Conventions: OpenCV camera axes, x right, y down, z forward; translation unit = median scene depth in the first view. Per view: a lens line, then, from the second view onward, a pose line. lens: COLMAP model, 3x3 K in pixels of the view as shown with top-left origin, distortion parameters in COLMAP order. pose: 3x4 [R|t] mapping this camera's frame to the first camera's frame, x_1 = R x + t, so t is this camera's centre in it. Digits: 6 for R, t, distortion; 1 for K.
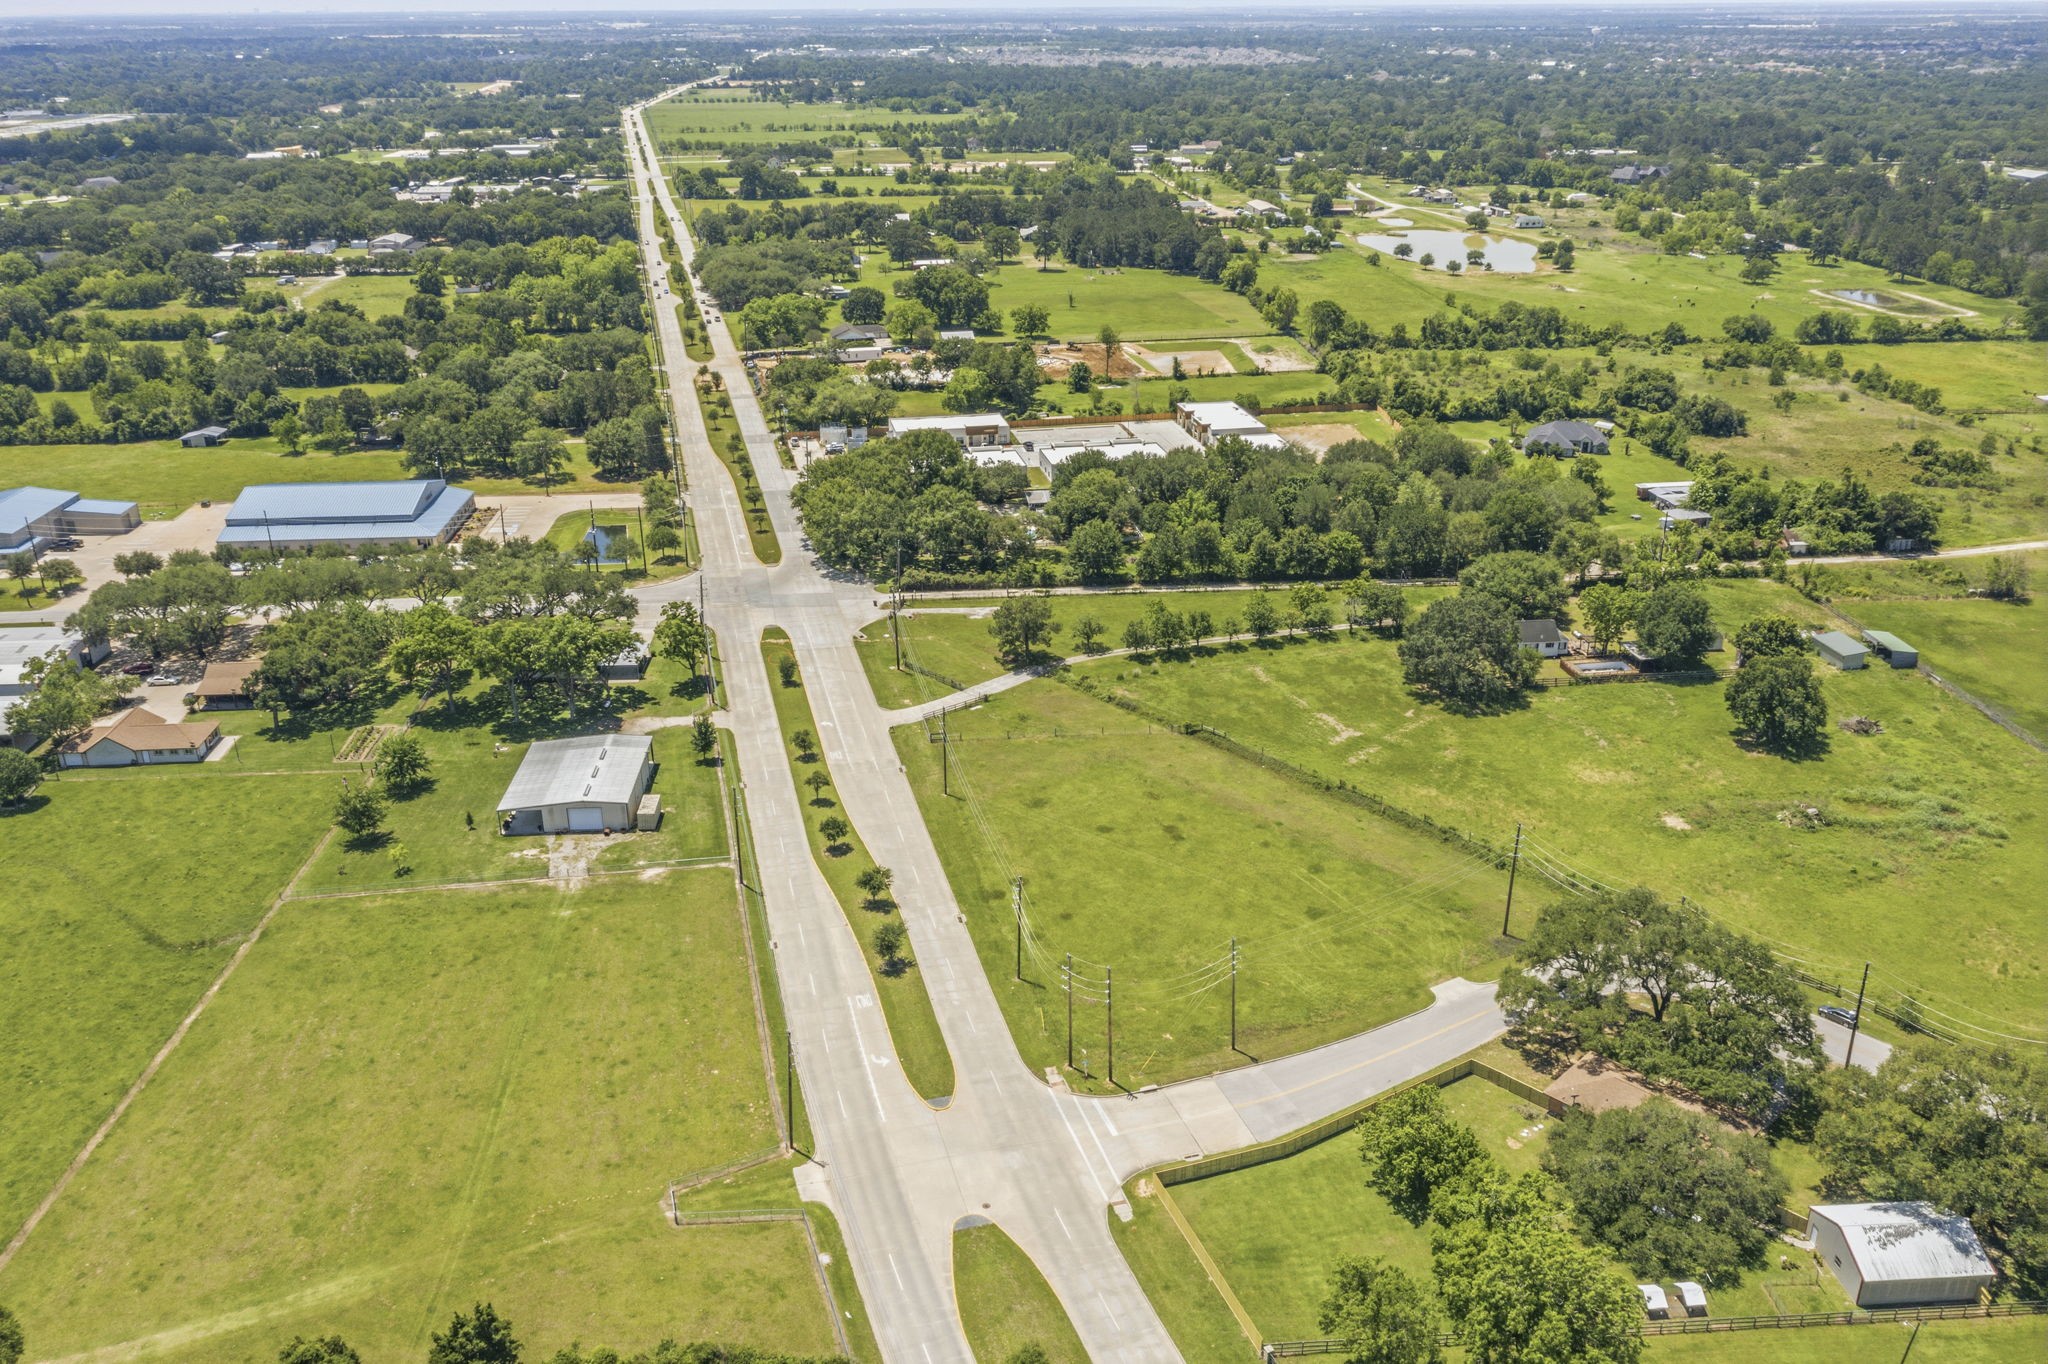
lens RADIAL K [[1627.5, 0, 1025.3], [0, 1627.5, 679.5], [0, 0, 1]] dist [-0.000529, 0.010302]
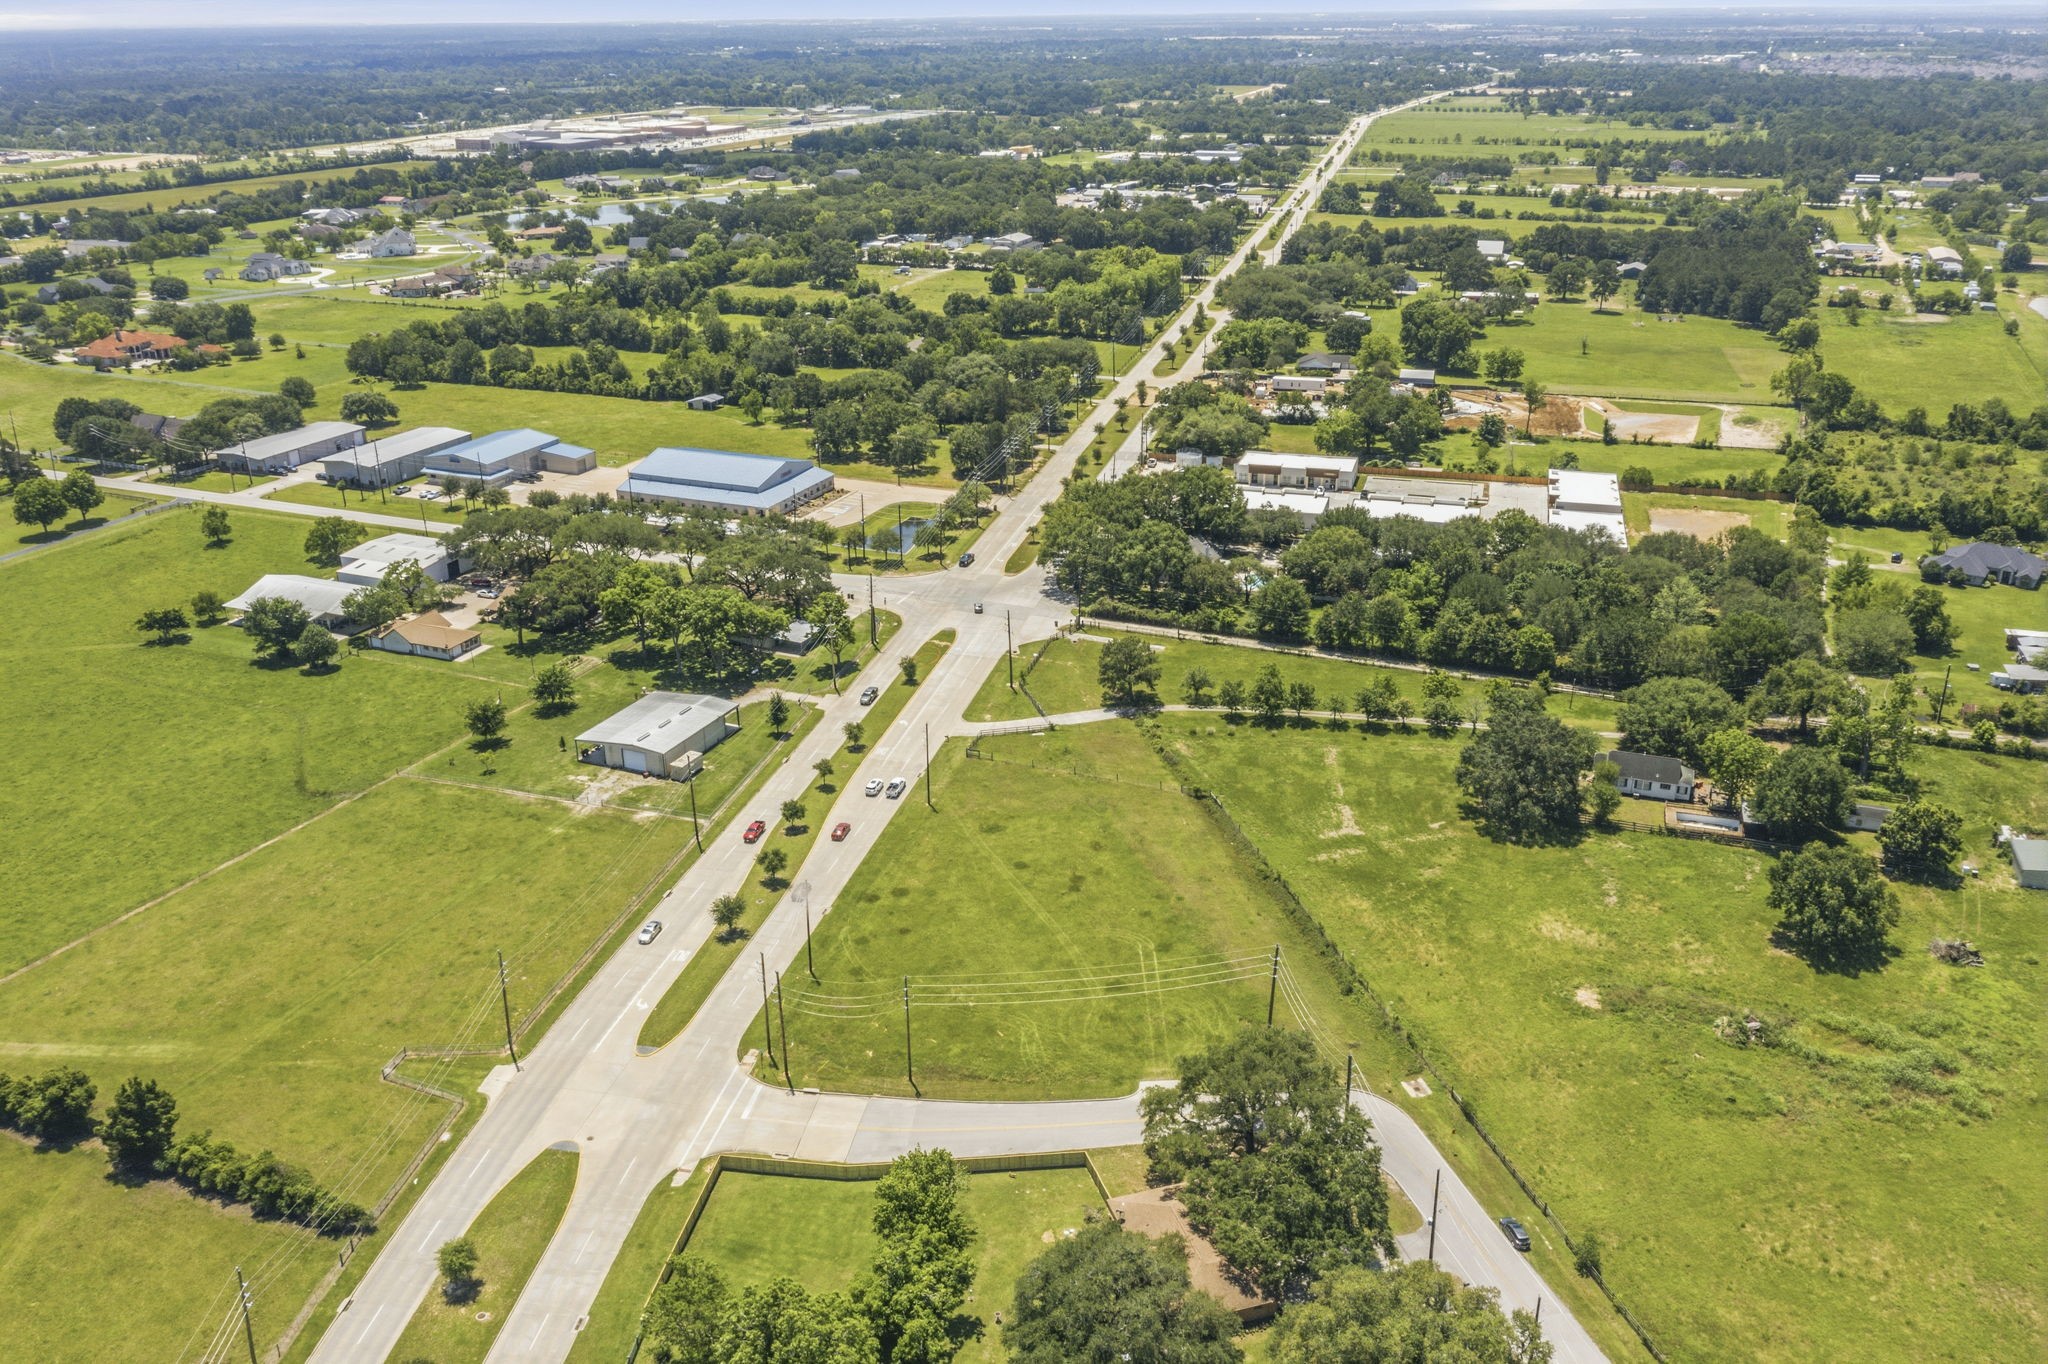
lens RADIAL K [[1627.5, 0, 1024.5], [0, 1627.5, 682.9], [0, 0, 1]] dist [-0.000529, 0.010302]
pose [[0.889134, 0.172589, -0.423855, 0.377849], [-0.171623, 0.984318, 0.040786, -0.053161], [0.424247, 0.036479, 0.904811, 0.038089]]
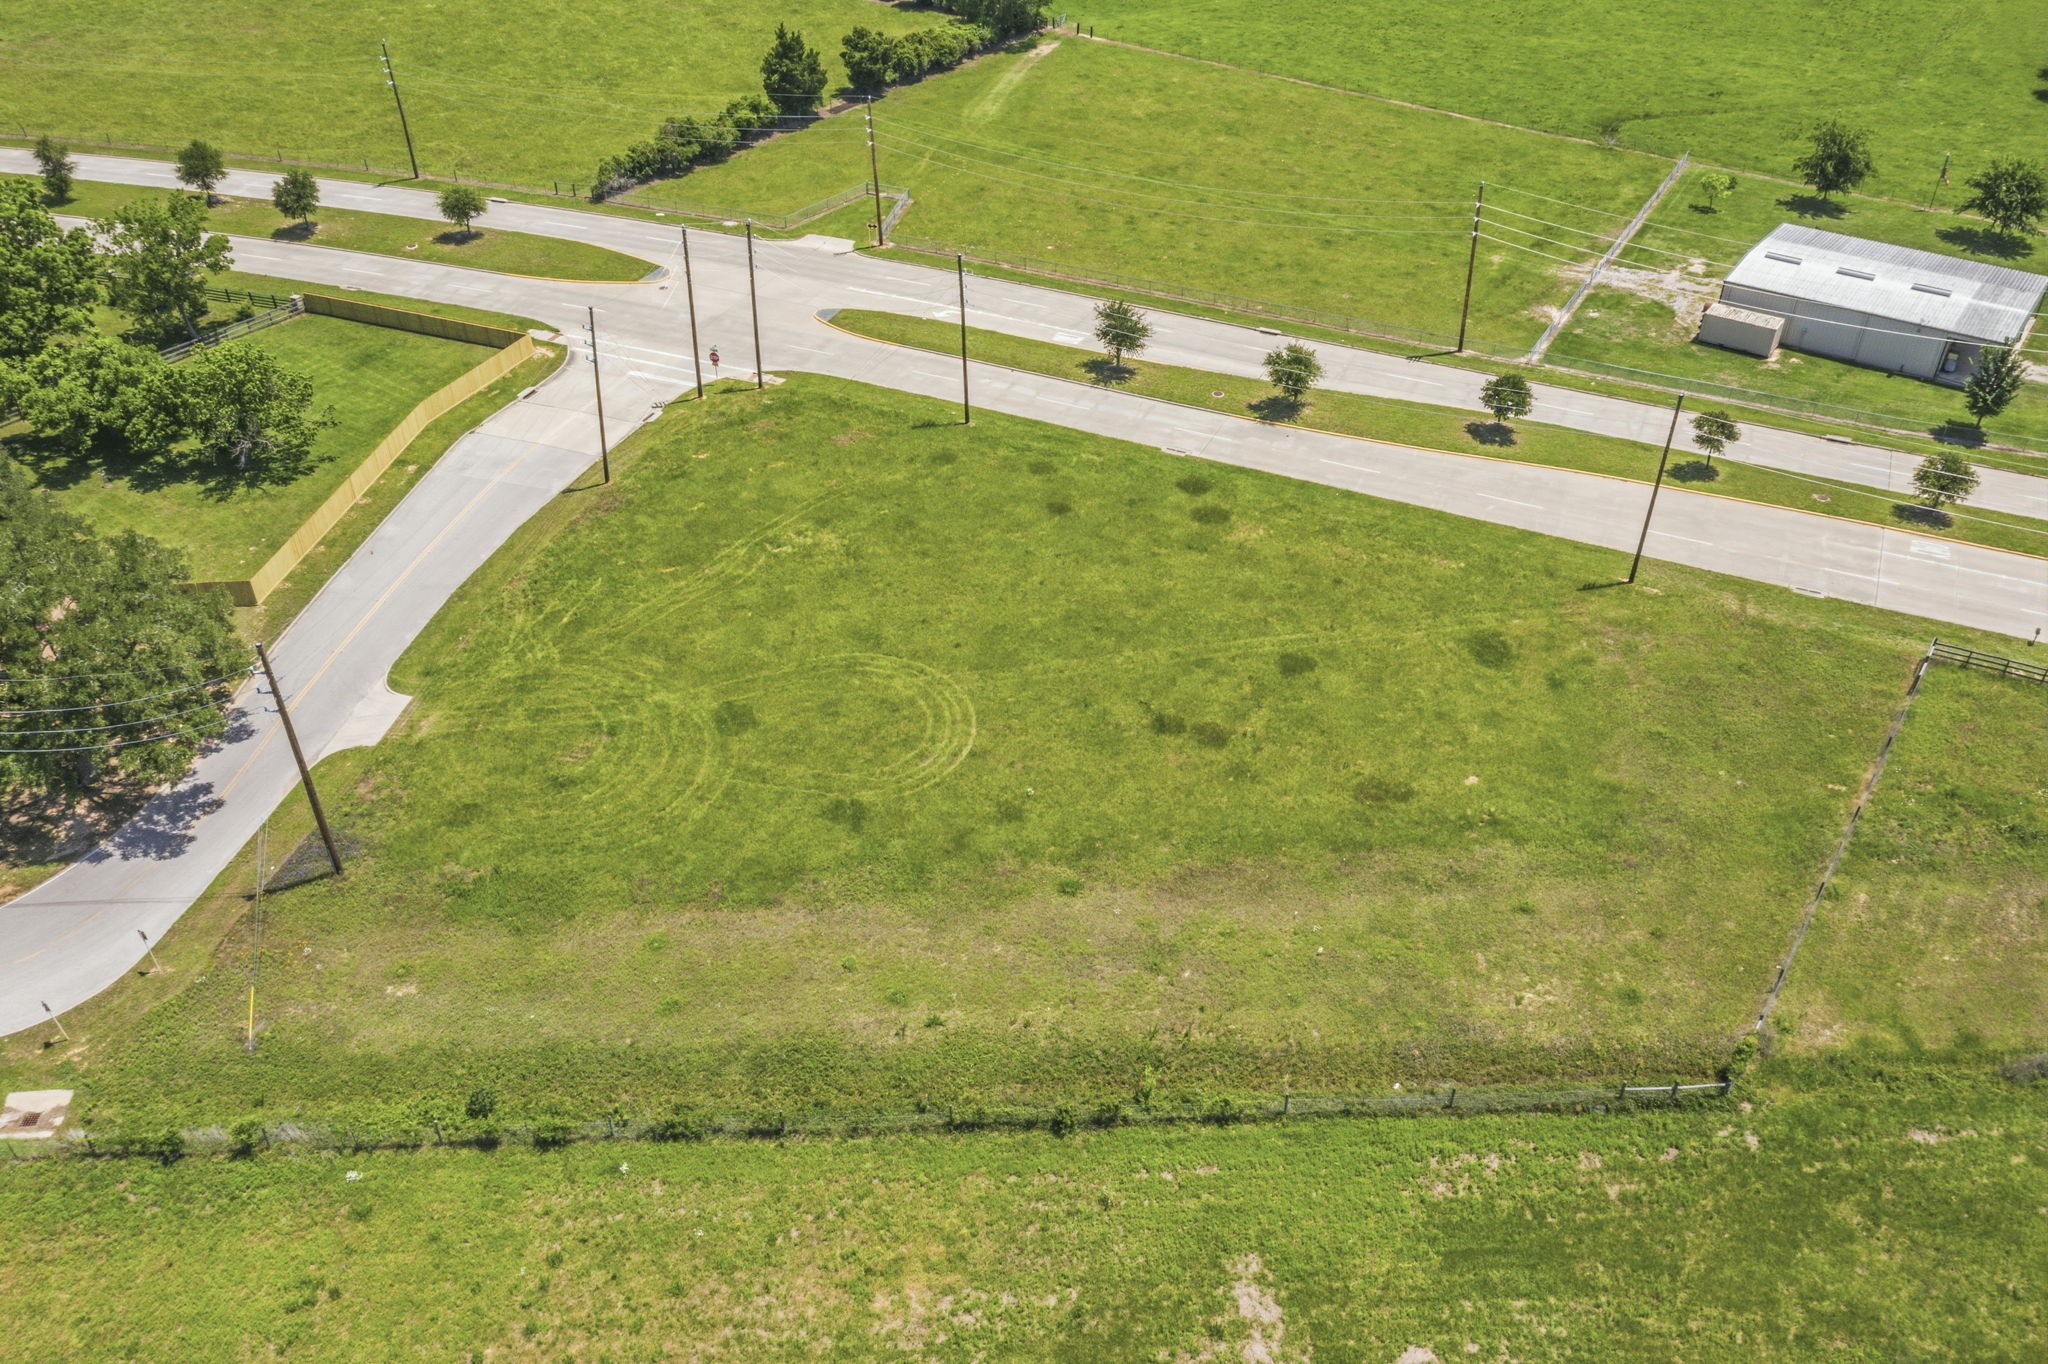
lens RADIAL K [[1627.5, 0, 1025.5], [0, 1627.5, 678.3], [0, 0, 1]] dist [-0.000529, 0.010302]
pose [[-0.631131, 0.464550, -0.621182, 0.295854], [-0.293537, 0.598231, 0.745624, -0.170429], [0.717990, 0.652927, -0.241199, 0.840657]]
